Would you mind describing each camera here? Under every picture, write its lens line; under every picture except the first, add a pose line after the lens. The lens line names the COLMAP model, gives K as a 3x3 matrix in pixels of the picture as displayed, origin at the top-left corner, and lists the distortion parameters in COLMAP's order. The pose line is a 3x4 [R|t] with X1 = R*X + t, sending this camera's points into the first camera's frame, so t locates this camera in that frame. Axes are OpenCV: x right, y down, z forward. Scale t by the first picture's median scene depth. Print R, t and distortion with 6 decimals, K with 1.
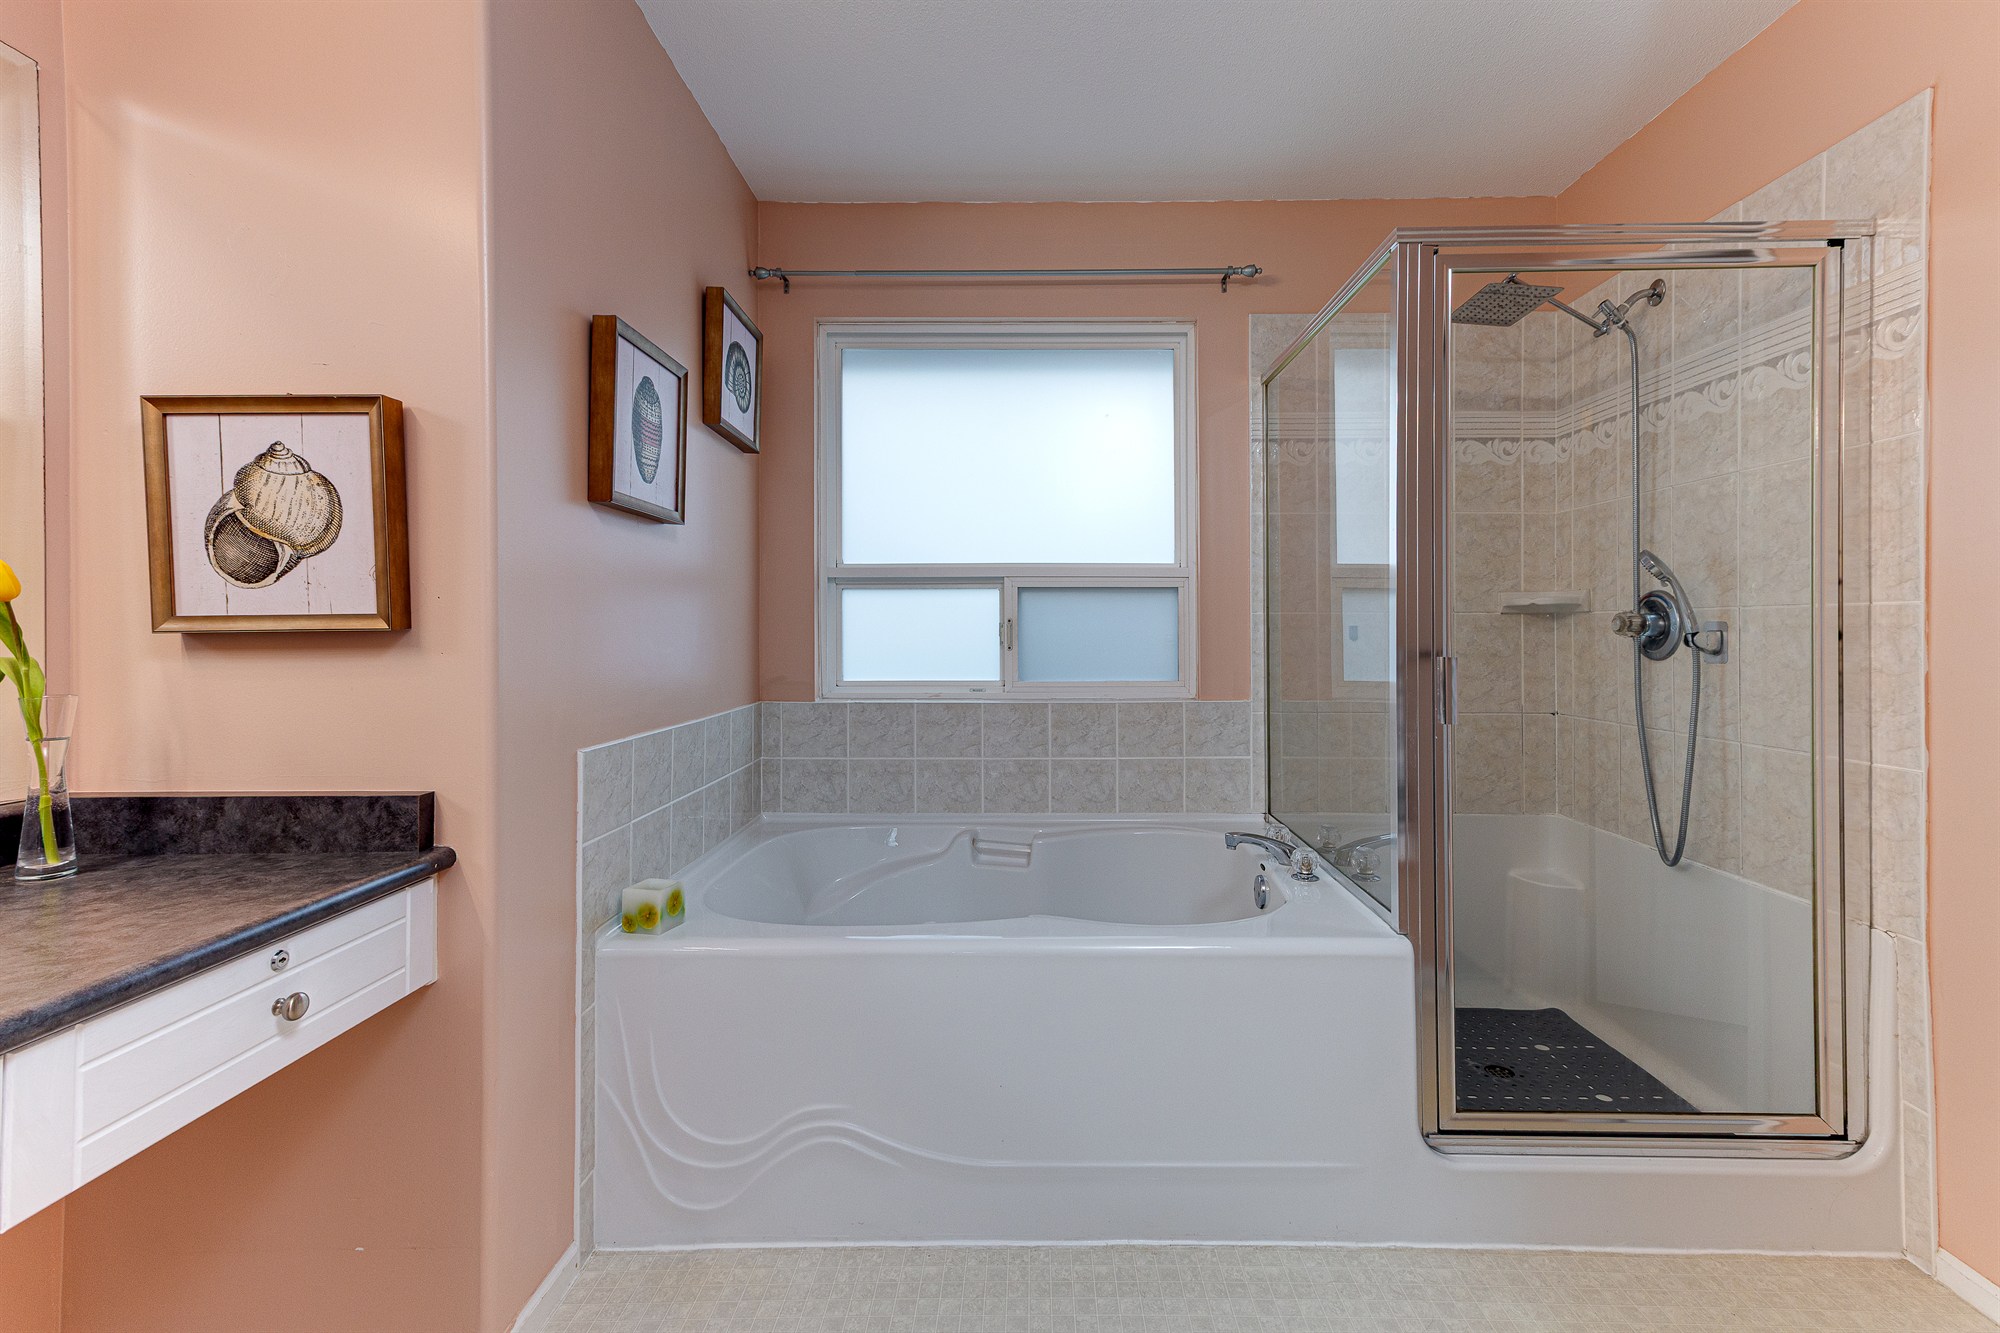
lens RADIAL K [[913.6, 0, 996.8], [0, 913.6, 634.1], [0, 0, 1]] dist [0.026260, 0.000471]
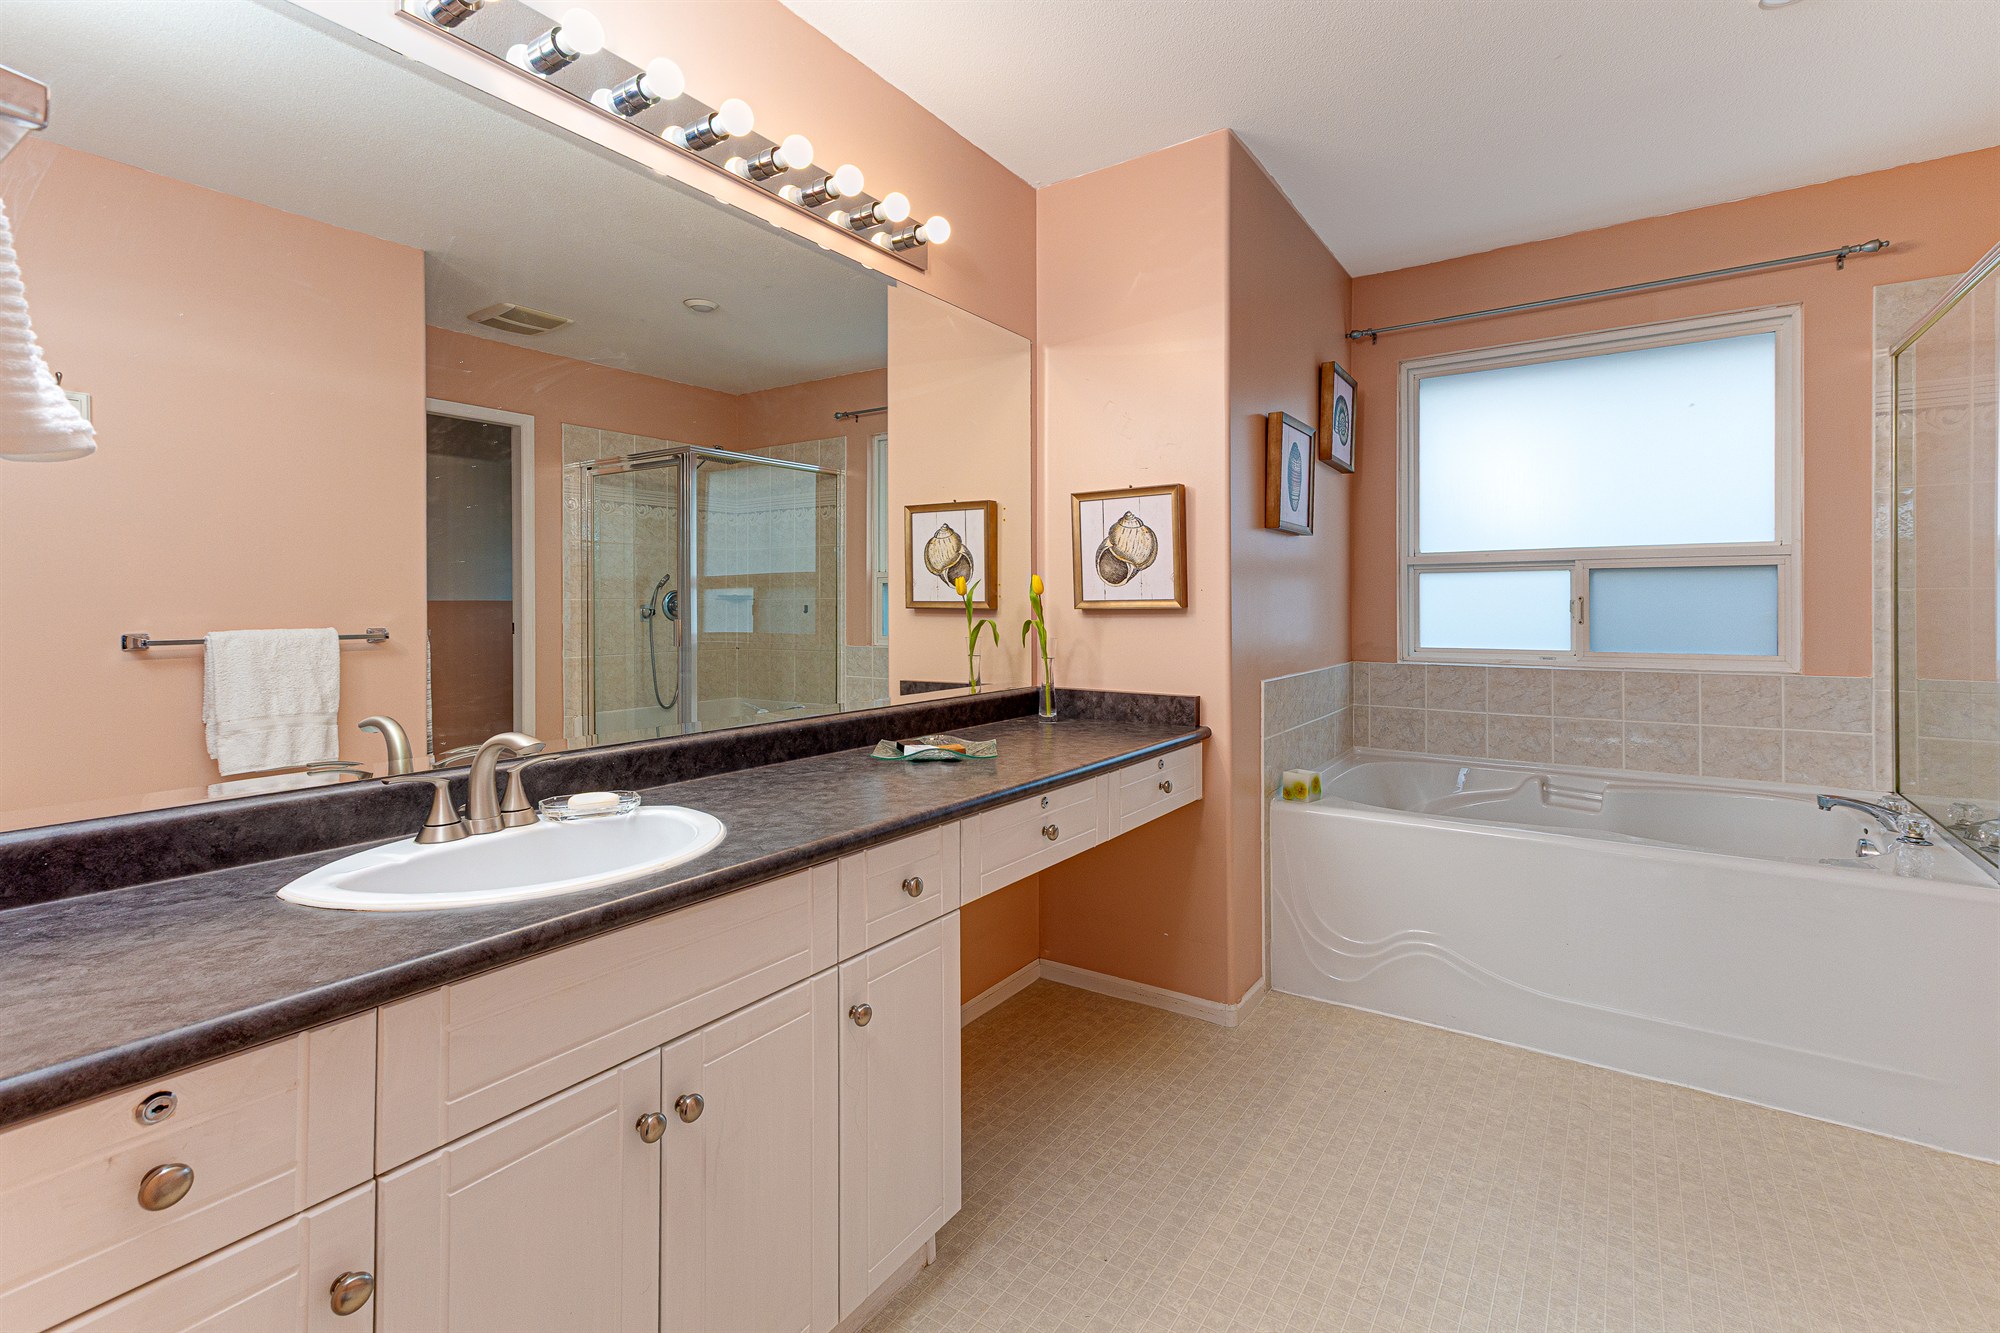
lens RADIAL K [[920.2, 0, 1001.8], [0, 920.2, 608.8], [0, 0, 1]] dist [0.019286, 0.000411]
pose [[0.850353, 0.000996, -0.526212, 0.015140], [-0.000923, 0.999999, 0.000401, -0.002111], [0.526212, 0.000145, 0.850353, -0.629516]]
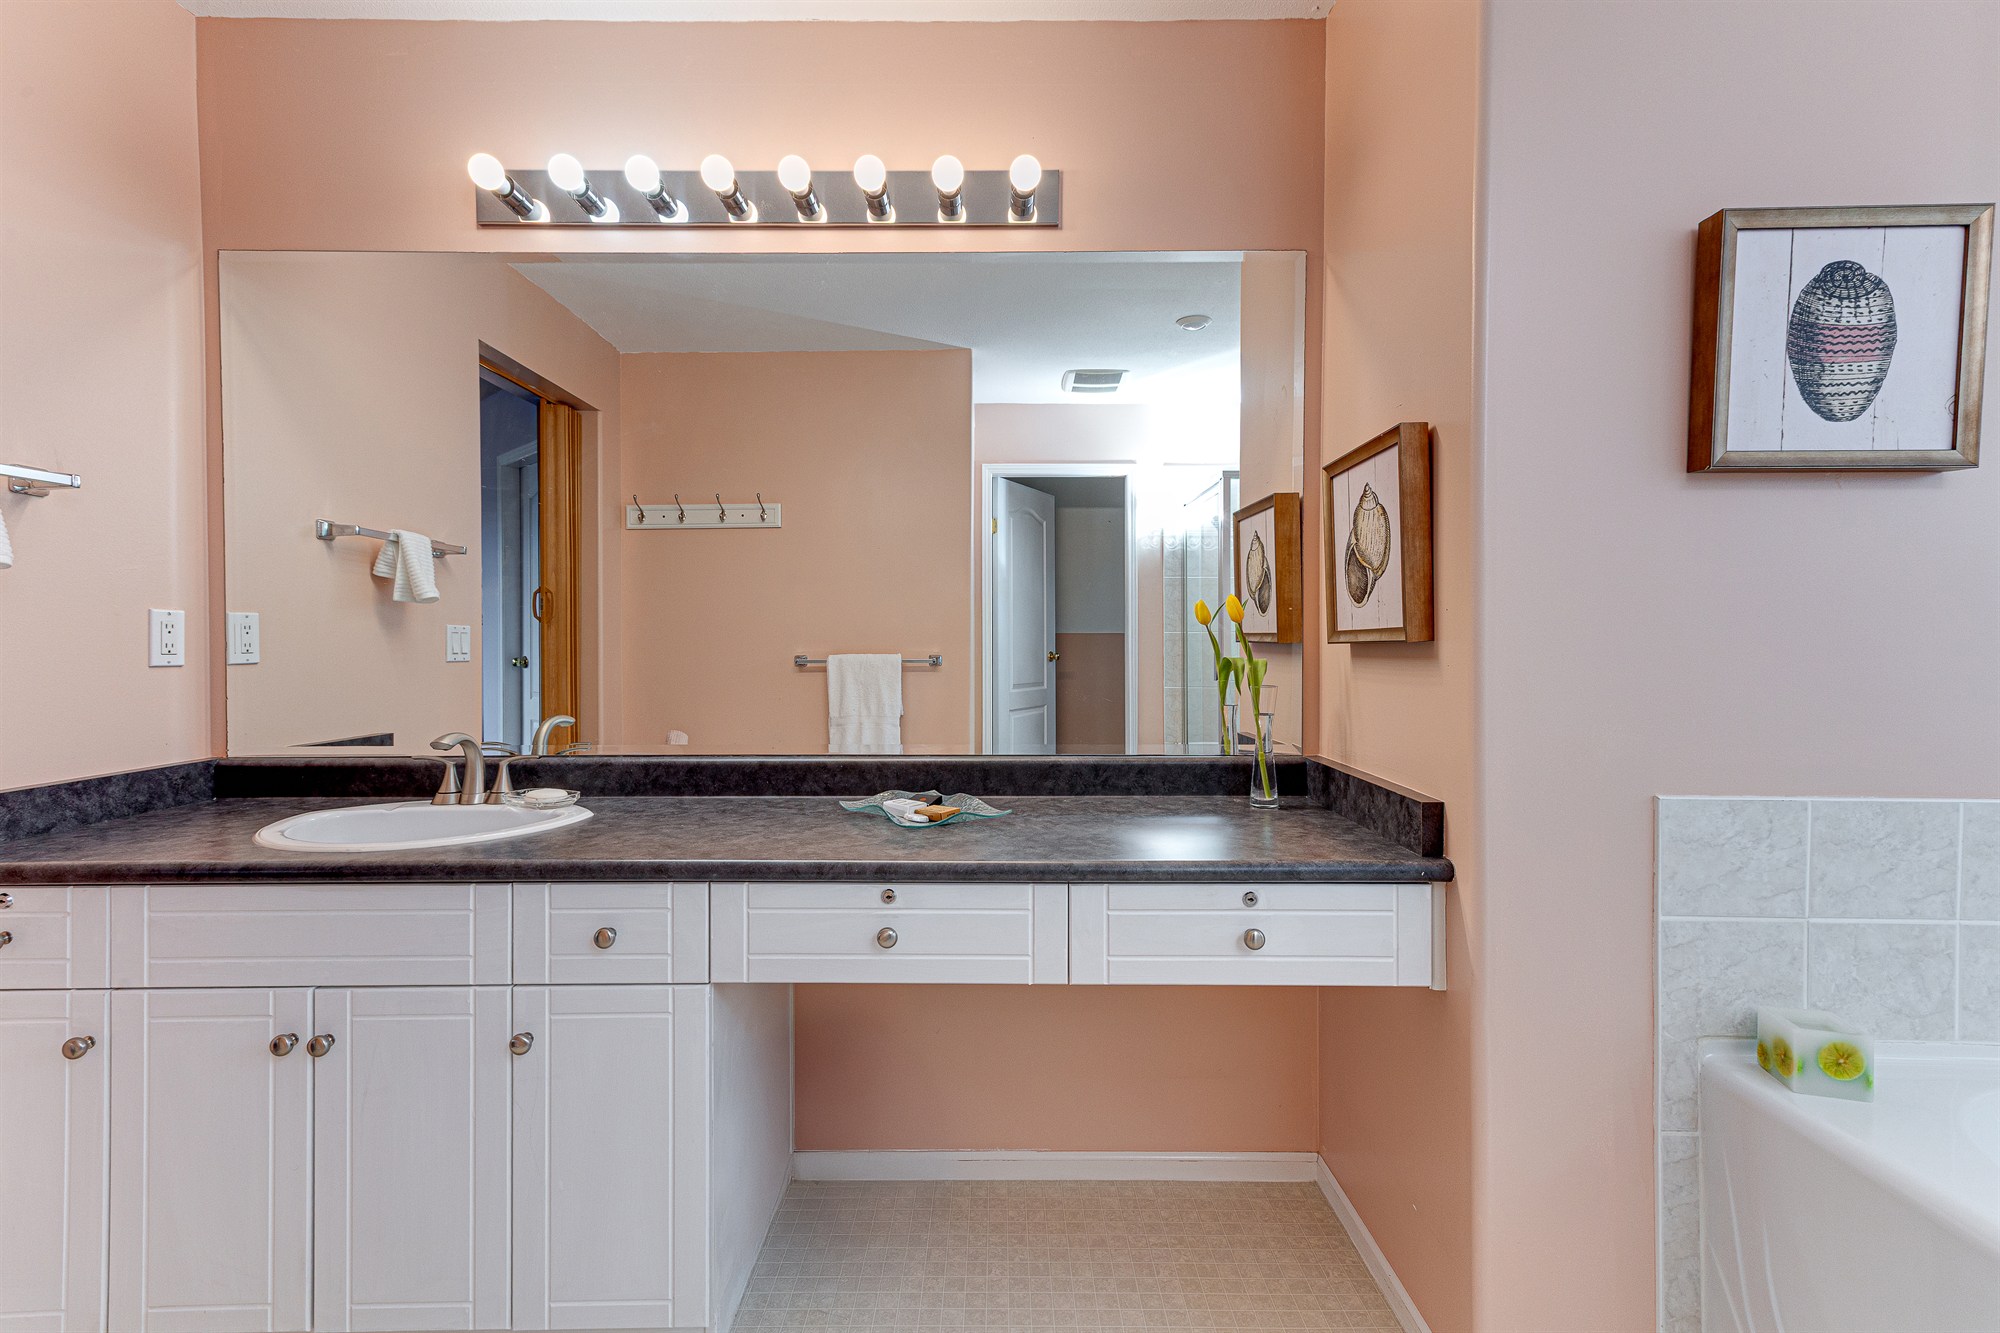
lens RADIAL K [[901.8, 0, 1057.7], [0, 901.8, 653.2], [0, 0, 1]] dist [0.023935, -0.000018]
pose [[0.033121, 0.015957, -0.999324, 0.299511], [-0.003599, 0.999868, 0.015847, -0.005294], [0.999445, 0.003071, 0.033174, 0.451880]]
